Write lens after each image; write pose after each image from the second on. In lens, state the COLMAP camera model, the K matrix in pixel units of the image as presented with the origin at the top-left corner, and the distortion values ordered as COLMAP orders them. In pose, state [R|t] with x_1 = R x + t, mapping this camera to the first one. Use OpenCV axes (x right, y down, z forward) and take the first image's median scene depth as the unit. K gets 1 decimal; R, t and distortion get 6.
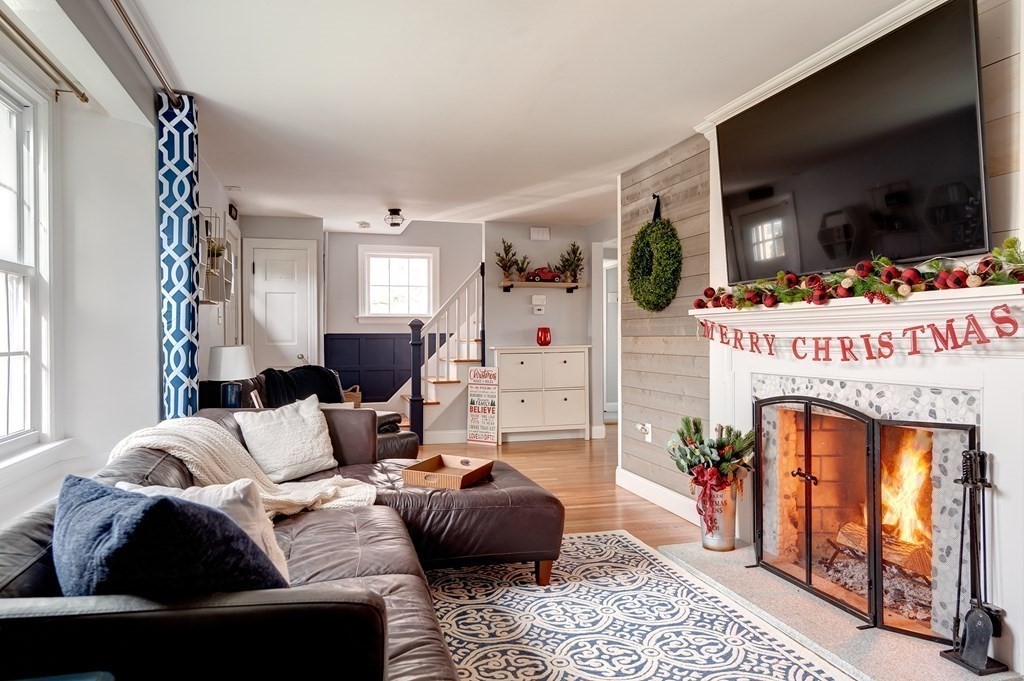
lens RADIAL K [[707.3, 0, 511.2], [0, 707.3, 337.0], [0, 0, 1]] dist [-0.000229, -0.000109]
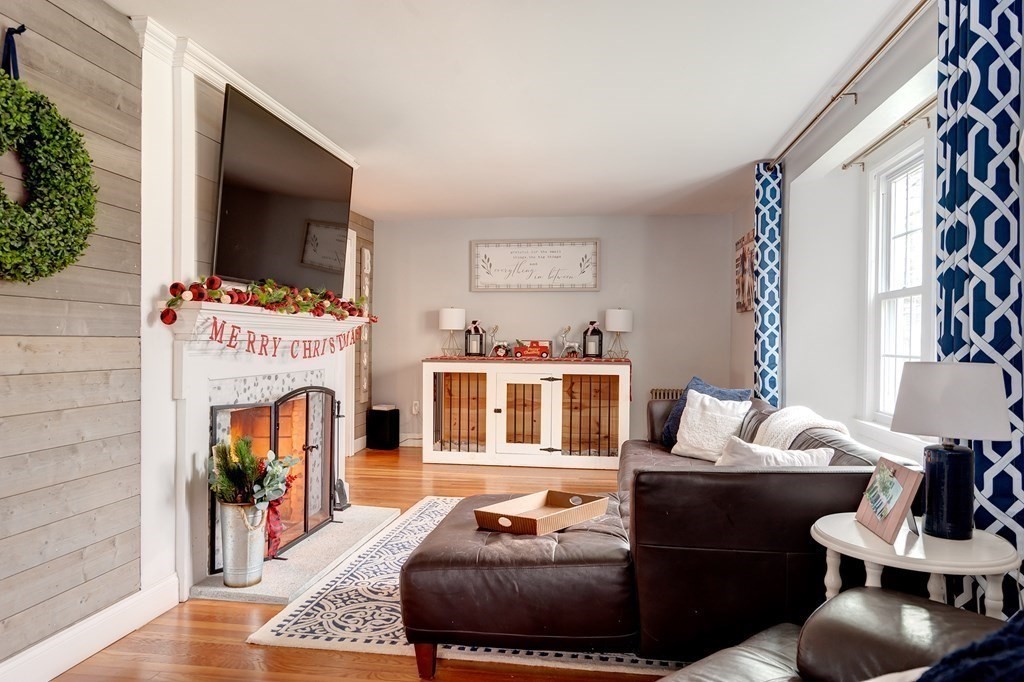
lens RADIAL K [[691.5, 0, 512.1], [0, 691.5, 342.4], [0, 0, 1]] dist [-0.003658, 0.003838]
pose [[-0.919642, -0.007681, 0.392682, -0.362754], [-0.008459, 0.999964, -0.000252, 0.001193], [-0.392666, -0.003553, -0.919674, 1.751797]]
